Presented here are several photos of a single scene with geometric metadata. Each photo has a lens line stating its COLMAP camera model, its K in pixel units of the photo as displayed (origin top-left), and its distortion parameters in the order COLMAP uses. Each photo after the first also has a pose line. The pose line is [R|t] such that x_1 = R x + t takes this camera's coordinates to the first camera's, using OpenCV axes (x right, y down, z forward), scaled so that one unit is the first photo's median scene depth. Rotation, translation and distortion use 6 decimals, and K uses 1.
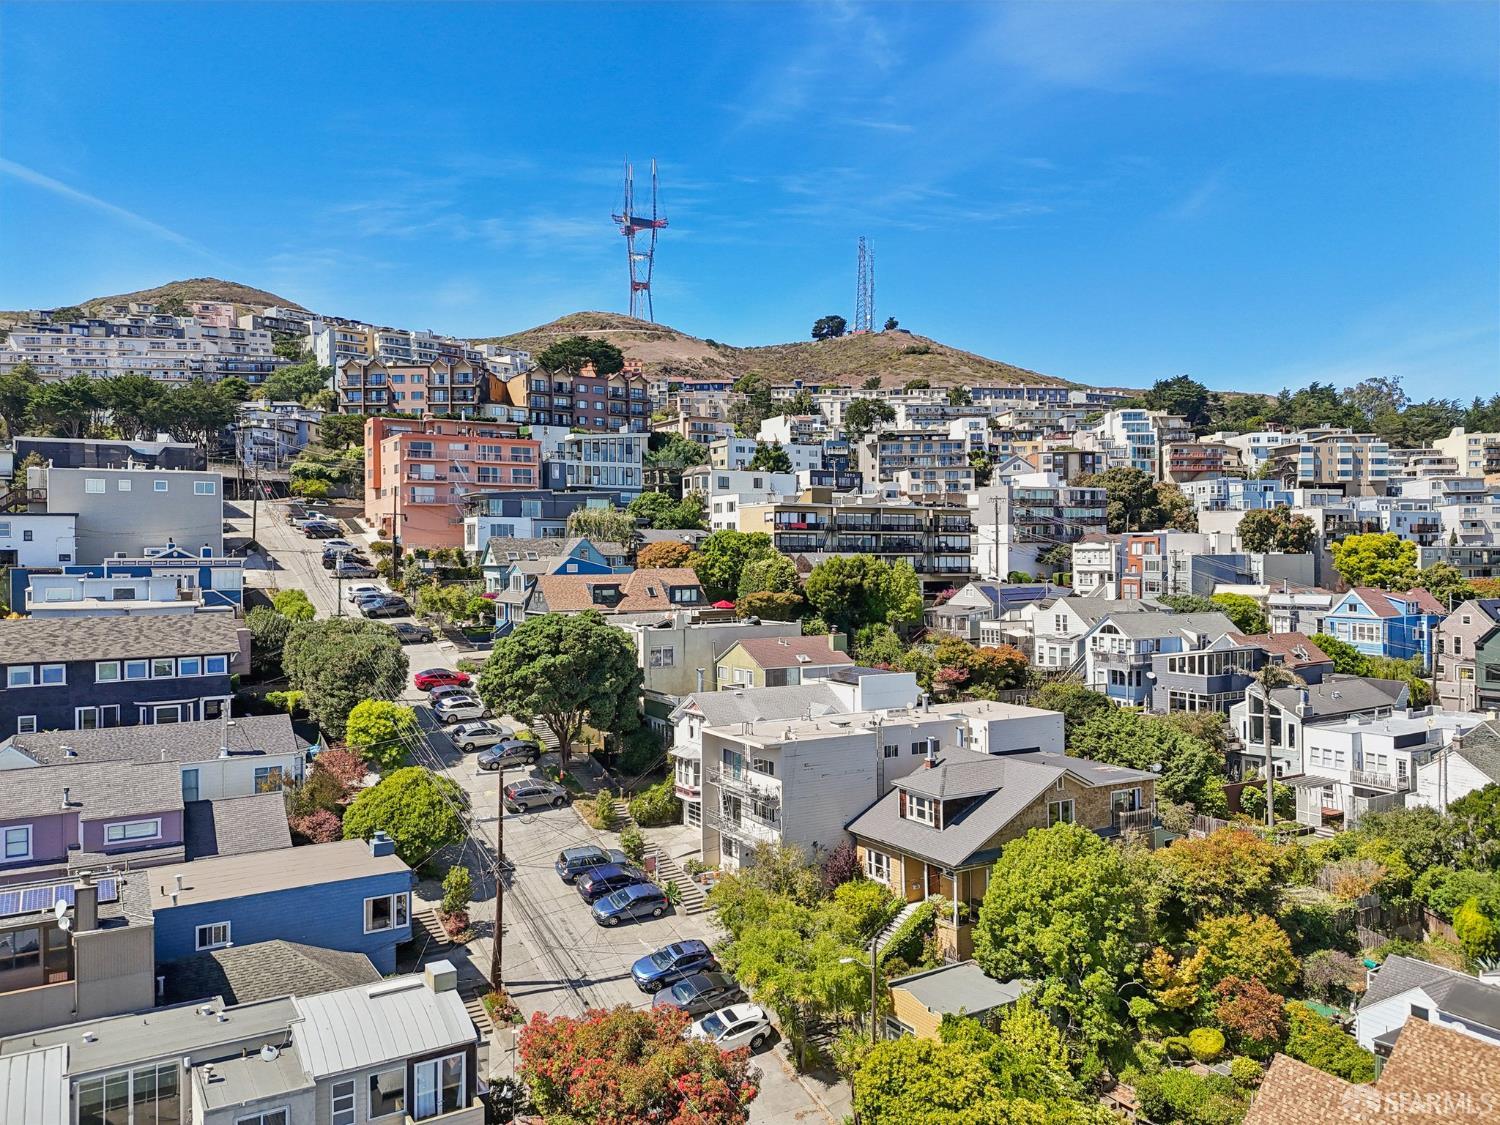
lens RADIAL K [[1092.2, 0, 750.0], [0, 1092.2, 562.5], [0, 0, 1]] dist [0.072920, -0.084512]
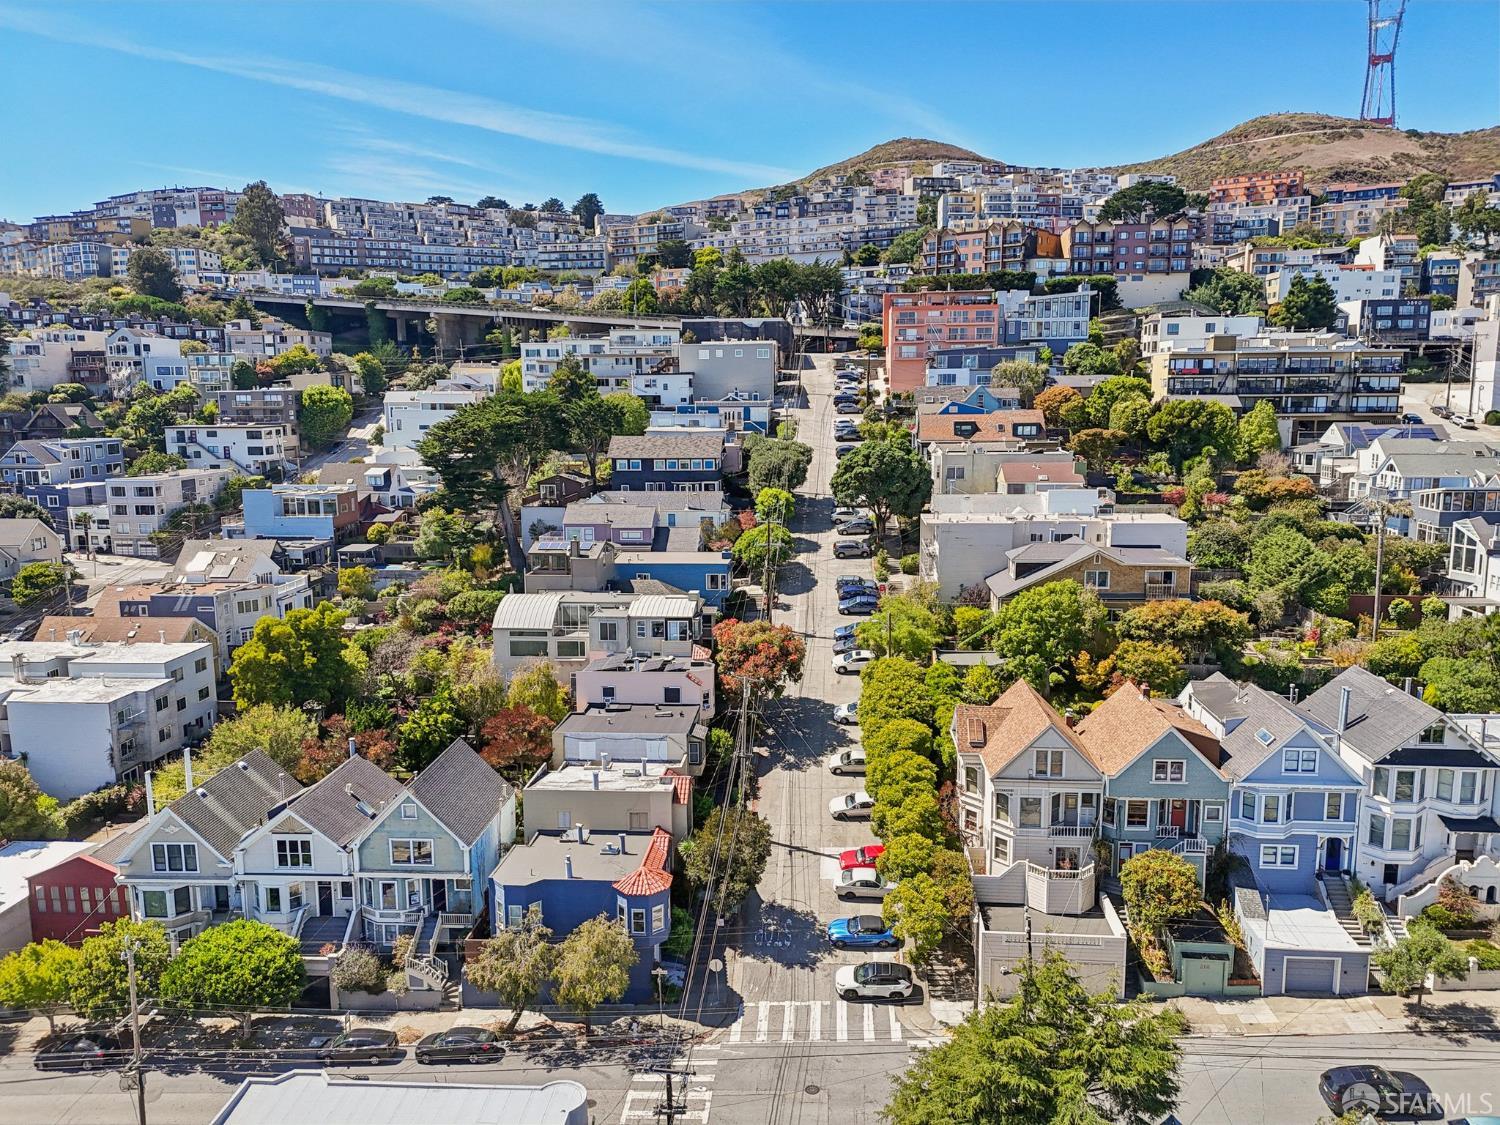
lens RADIAL K [[1092.2, 0, 750.0], [0, 1092.2, 562.5], [0, 0, 1]] dist [0.072920, -0.084512]
pose [[0.807323, 0.092677, -0.582787, 0.361574], [0.001047, 0.987364, 0.158465, -0.018674], [0.590109, -0.128543, 0.797025, -0.237495]]
